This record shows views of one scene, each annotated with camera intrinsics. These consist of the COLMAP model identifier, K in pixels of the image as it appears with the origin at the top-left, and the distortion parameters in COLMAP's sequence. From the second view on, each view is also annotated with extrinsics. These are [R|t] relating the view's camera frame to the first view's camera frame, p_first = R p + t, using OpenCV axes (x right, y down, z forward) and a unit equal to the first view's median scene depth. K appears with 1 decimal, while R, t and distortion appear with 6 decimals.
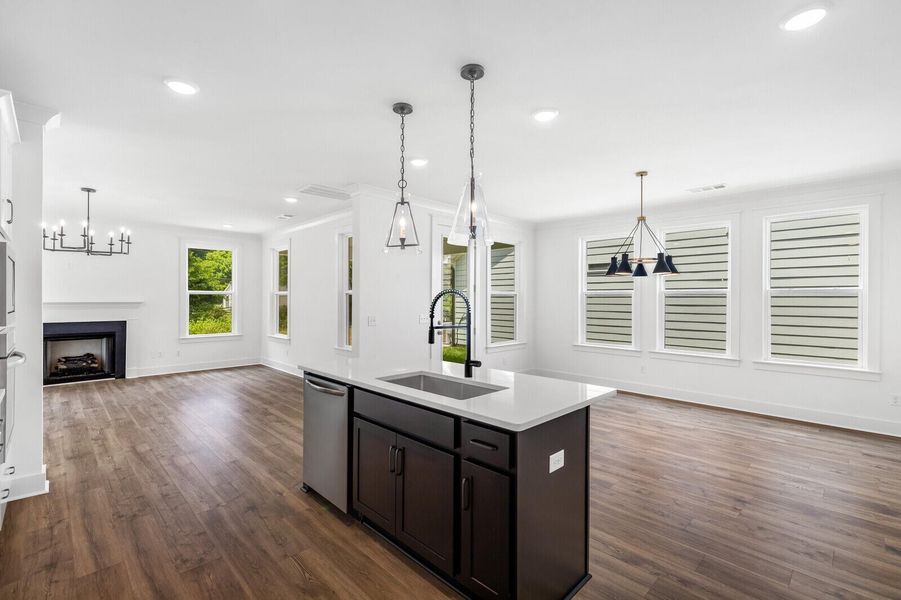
lens RADIAL K [[398.2, 0, 450.5], [0, 398.2, 300.0], [0, 0, 1]] dist [0.002212, 0.000074]
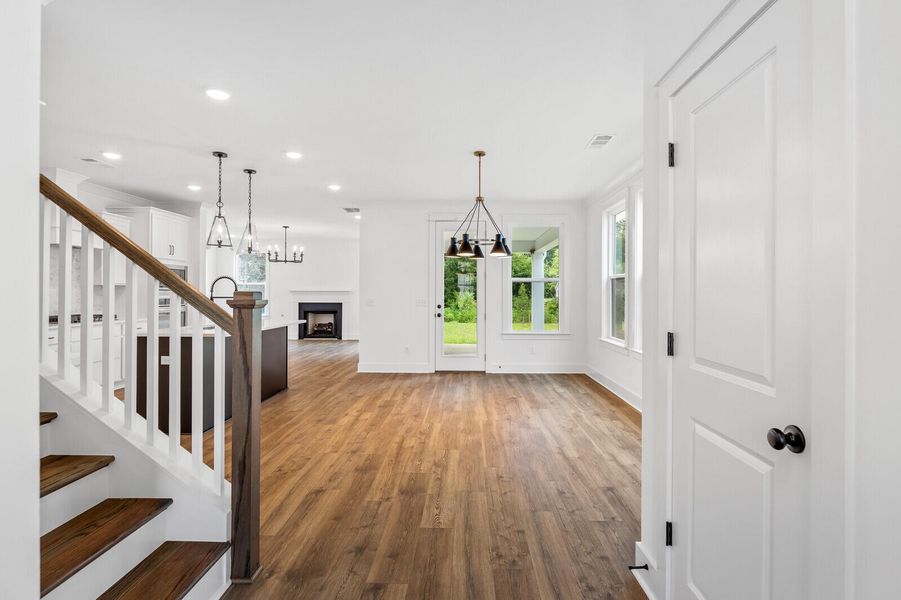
lens RADIAL K [[437.3, 0, 463.5], [0, 437.3, 296.7], [0, 0, 1]] dist [-0.001184, -0.000069]
pose [[0.706155, 0.005311, -0.708038, 1.002251], [-0.001853, 0.999982, 0.005653, 0.024229], [0.708055, -0.002680, 0.706152, 0.177730]]
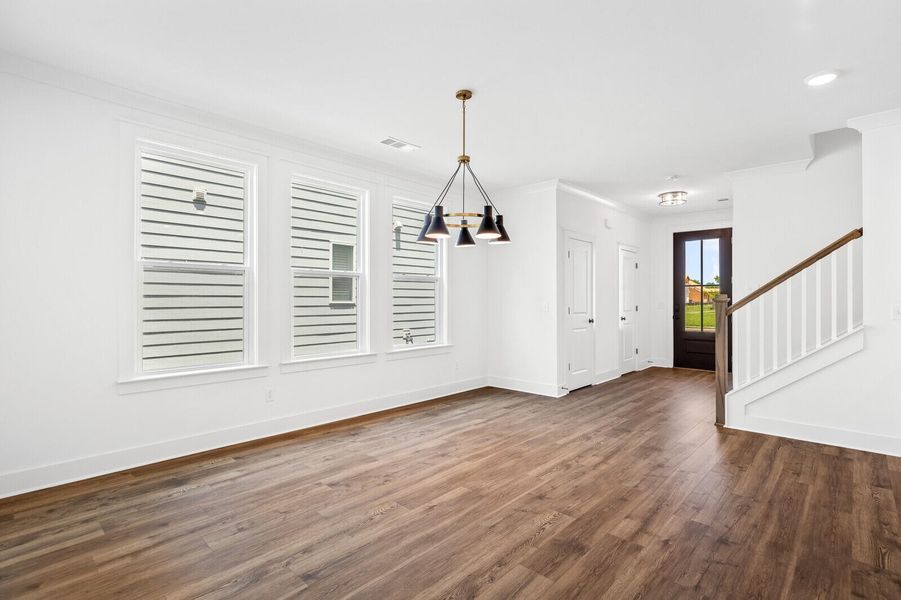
lens RADIAL K [[433.1, 0, 450.5], [0, 433.1, 300.0], [0, 0, 1]] dist [-0.000941, -0.000298]
pose [[-0.039539, -0.003796, 0.999211, -0.220029], [-0.000604, 0.999993, 0.003775, 0.029815], [-0.999218, -0.000454, -0.039541, 0.870432]]
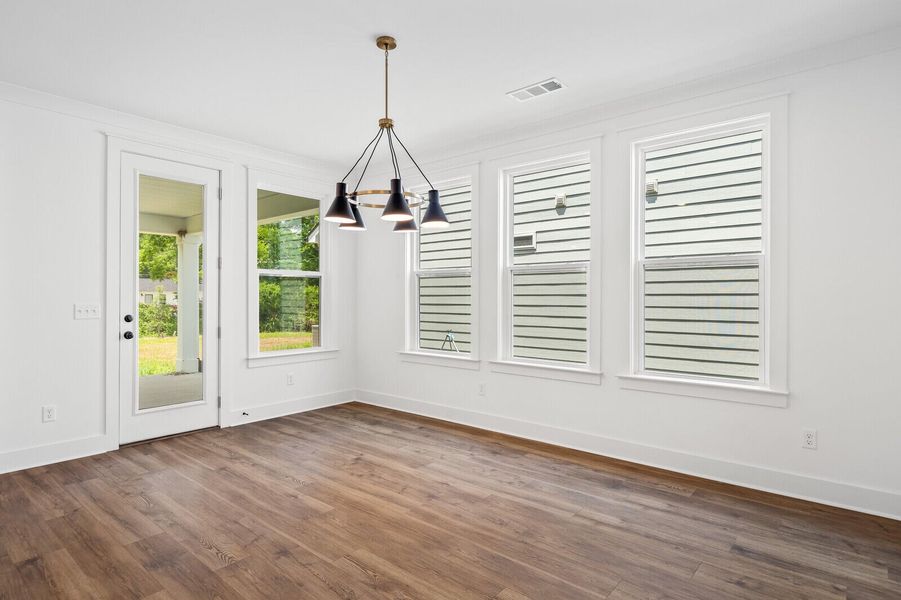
lens RADIAL K [[481.6, 0, 450.5], [0, 481.6, 300.0], [0, 0, 1]] dist [0.003672, 0.000456]
pose [[0.995826, -0.002600, 0.091233, 0.420201], [0.002321, 0.999992, 0.003169, 0.031691], [-0.091241, -0.002944, 0.995824, 0.269440]]
